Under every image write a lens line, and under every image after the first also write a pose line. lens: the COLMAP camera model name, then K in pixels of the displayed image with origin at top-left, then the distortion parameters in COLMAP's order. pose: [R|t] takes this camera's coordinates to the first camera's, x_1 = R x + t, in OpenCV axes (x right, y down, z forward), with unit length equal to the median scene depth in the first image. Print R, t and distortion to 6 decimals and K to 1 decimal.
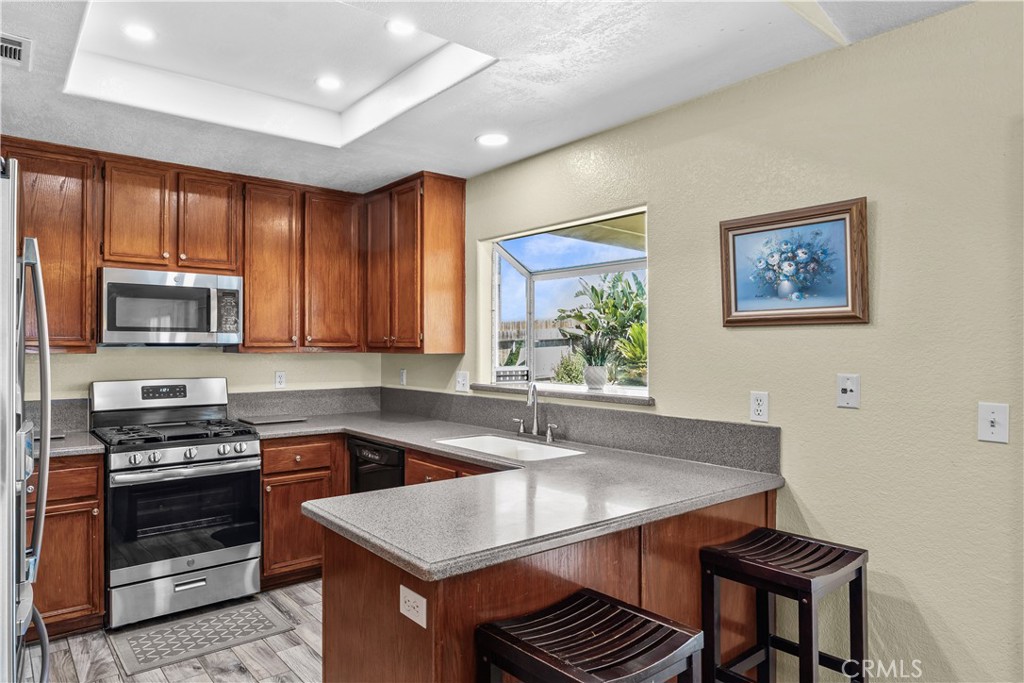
lens RADIAL K [[655.9, 0, 512.5], [0, 655.9, 336.4], [0, 0, 1]] dist [-0.002065, -0.003052]
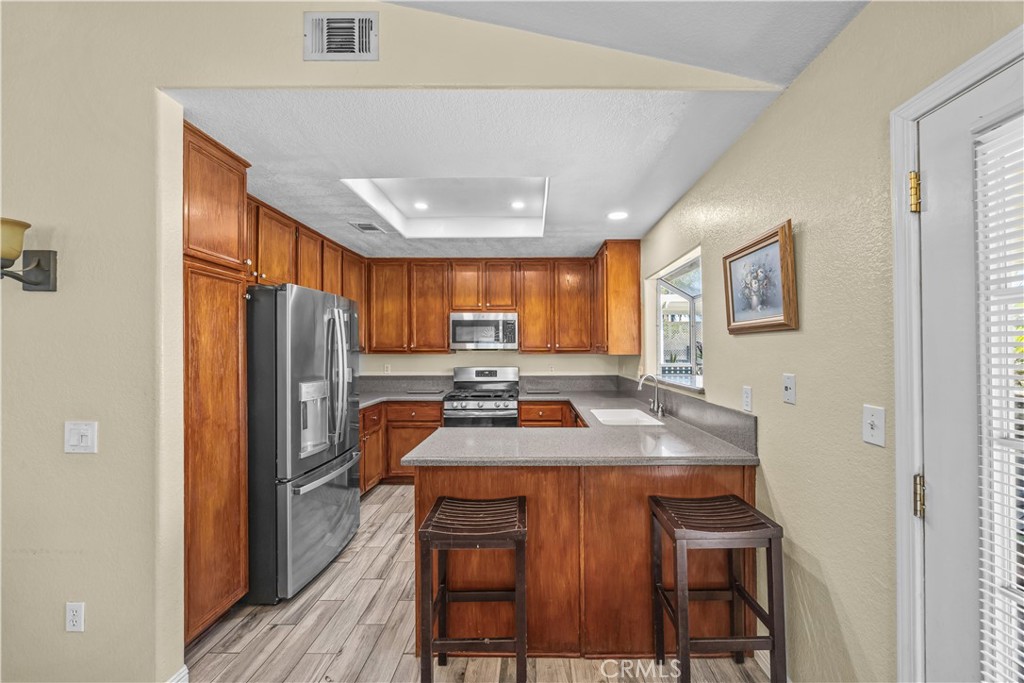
lens RADIAL K [[420.4, 0, 512.0], [0, 420.4, 341.5], [0, 0, 1]] dist [-0.000474, -0.000071]
pose [[0.774747, -0.016039, -0.632068, 0.383268], [0.013299, 0.999870, -0.009070, 0.000506], [0.632132, -0.001379, 0.774860, 0.077370]]
